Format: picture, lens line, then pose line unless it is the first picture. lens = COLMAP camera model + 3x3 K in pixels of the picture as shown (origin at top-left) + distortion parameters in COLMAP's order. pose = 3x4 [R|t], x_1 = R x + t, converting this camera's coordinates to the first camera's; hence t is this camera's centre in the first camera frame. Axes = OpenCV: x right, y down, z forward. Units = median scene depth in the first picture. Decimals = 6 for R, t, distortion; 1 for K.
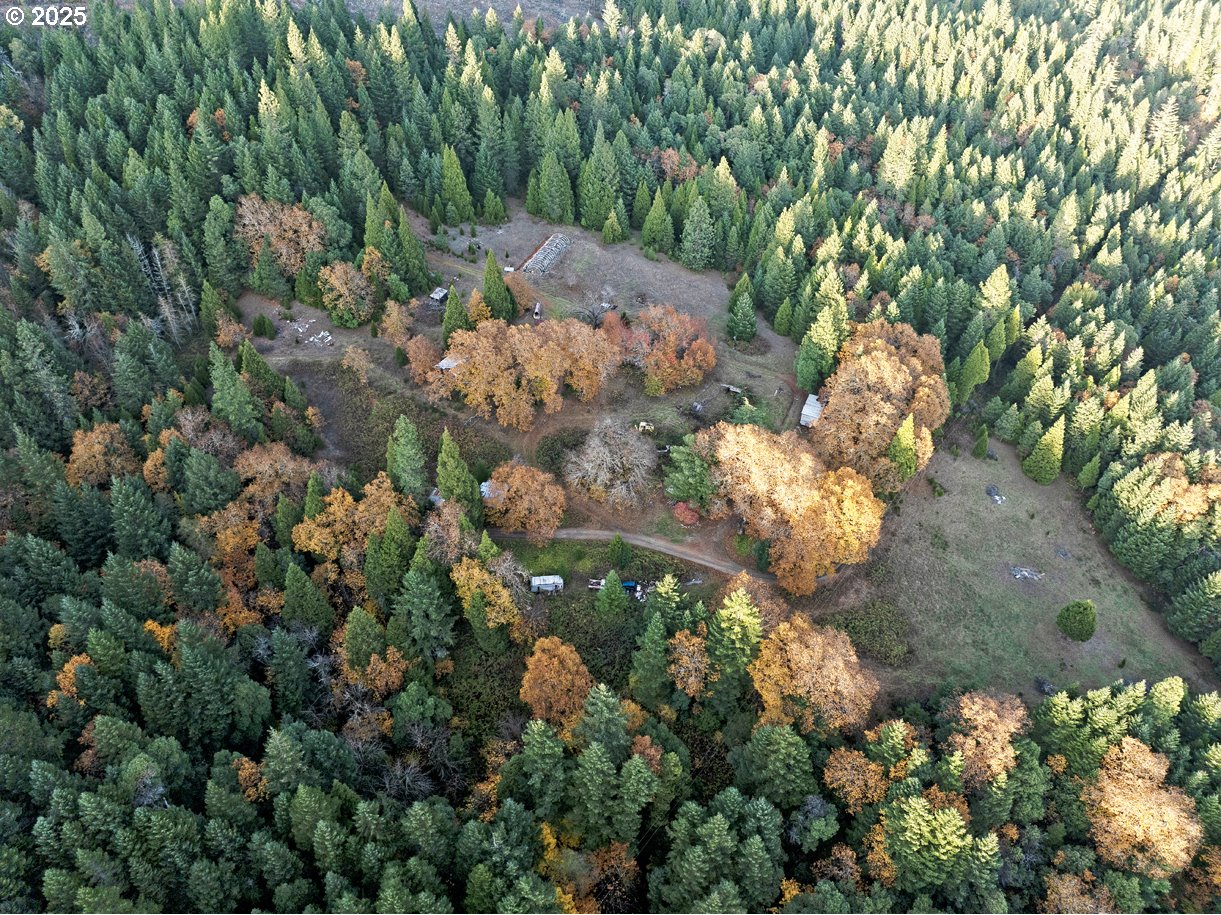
lens RADIAL K [[868.9, 0, 610.5], [0, 868.9, 457.5], [0, 0, 1]] dist [-0.053041, 0.029948]
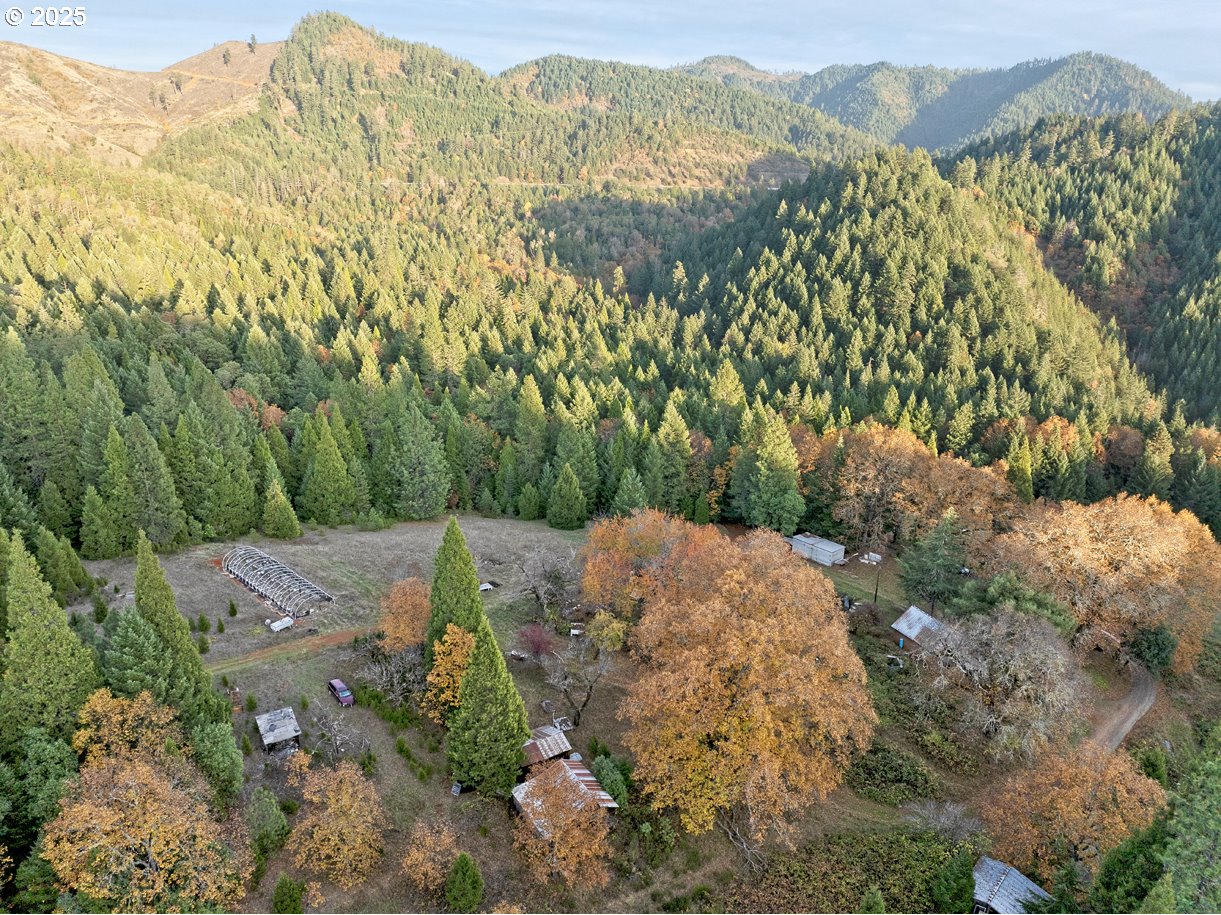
lens RADIAL K [[868.9, 0, 610.5], [0, 868.9, 457.5], [0, 0, 1]] dist [-0.053041, 0.029948]
pose [[0.436808, -0.289186, 0.851804, -0.445917], [0.573953, 0.818725, -0.016369, -0.203469], [-0.692660, 0.496046, 0.523604, 0.678476]]
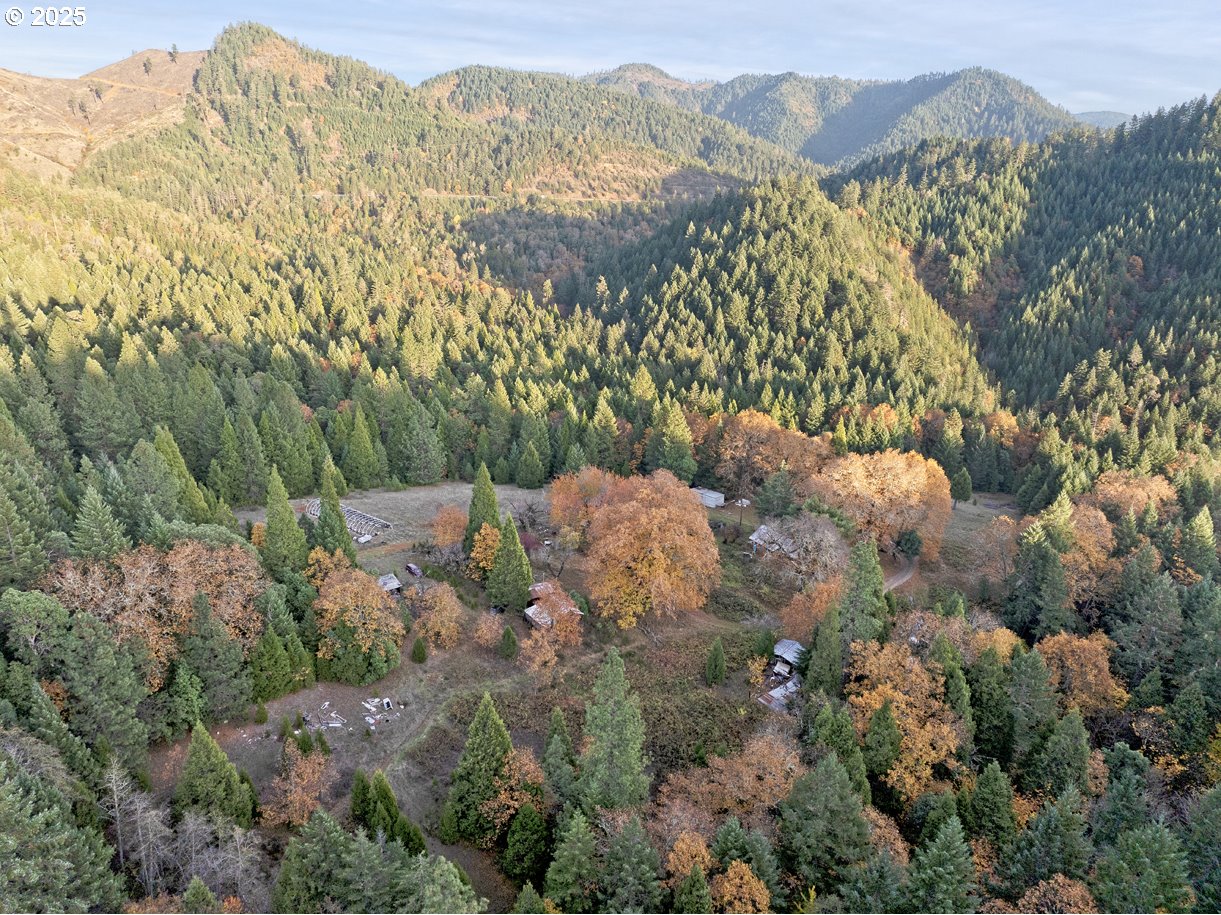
lens RADIAL K [[868.9, 0, 610.5], [0, 868.9, 457.5], [0, 0, 1]] dist [-0.053041, 0.029948]
pose [[0.354122, -0.297435, 0.886640, -0.732300], [0.591595, 0.805520, 0.033940, -0.195587], [-0.724302, 0.512513, 0.461214, 0.551261]]
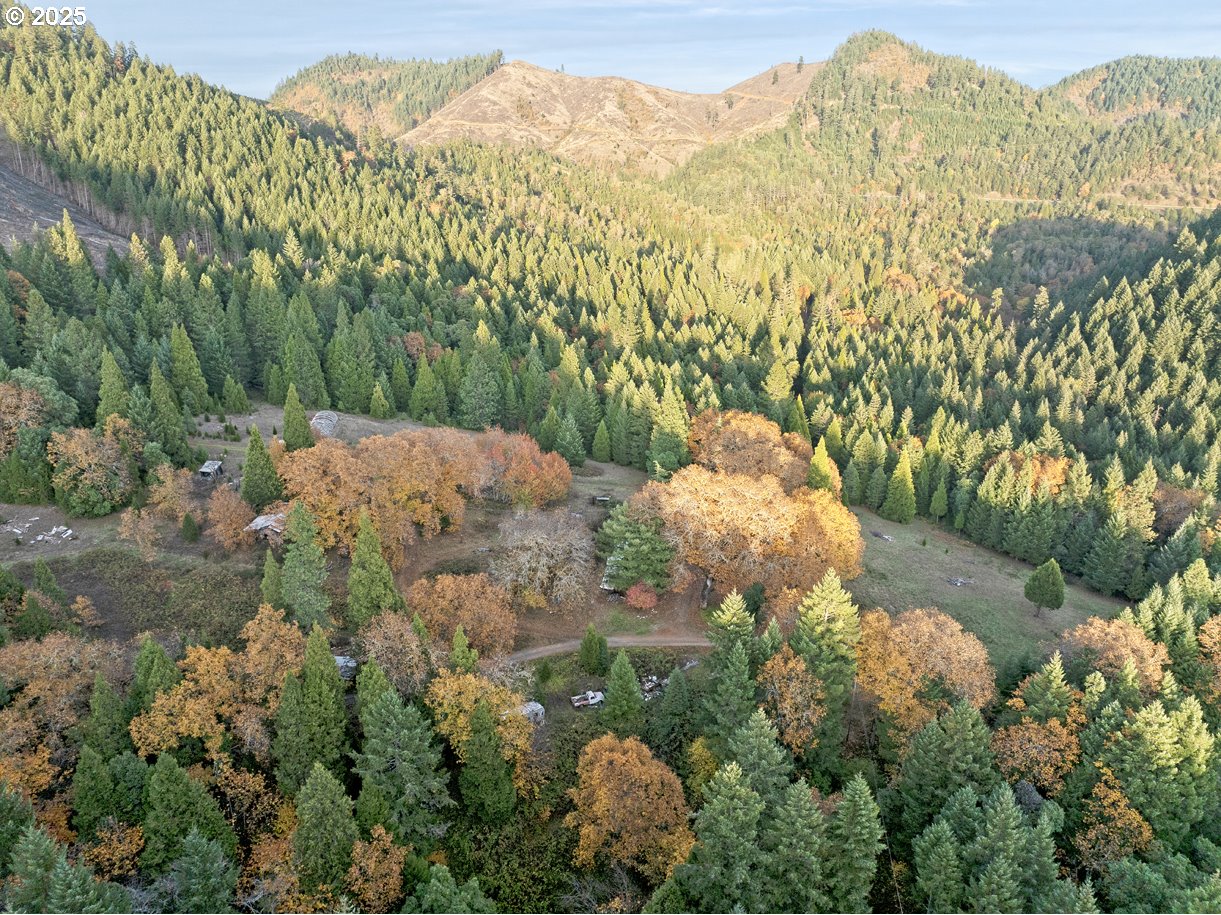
lens RADIAL K [[868.9, 0, 610.5], [0, 868.9, 457.5], [0, 0, 1]] dist [-0.053041, 0.029948]
pose [[0.882129, -0.148876, 0.446860, -0.237277], [0.302431, 0.906354, -0.295056, 0.147649], [-0.361087, 0.395422, 0.844546, 0.221947]]
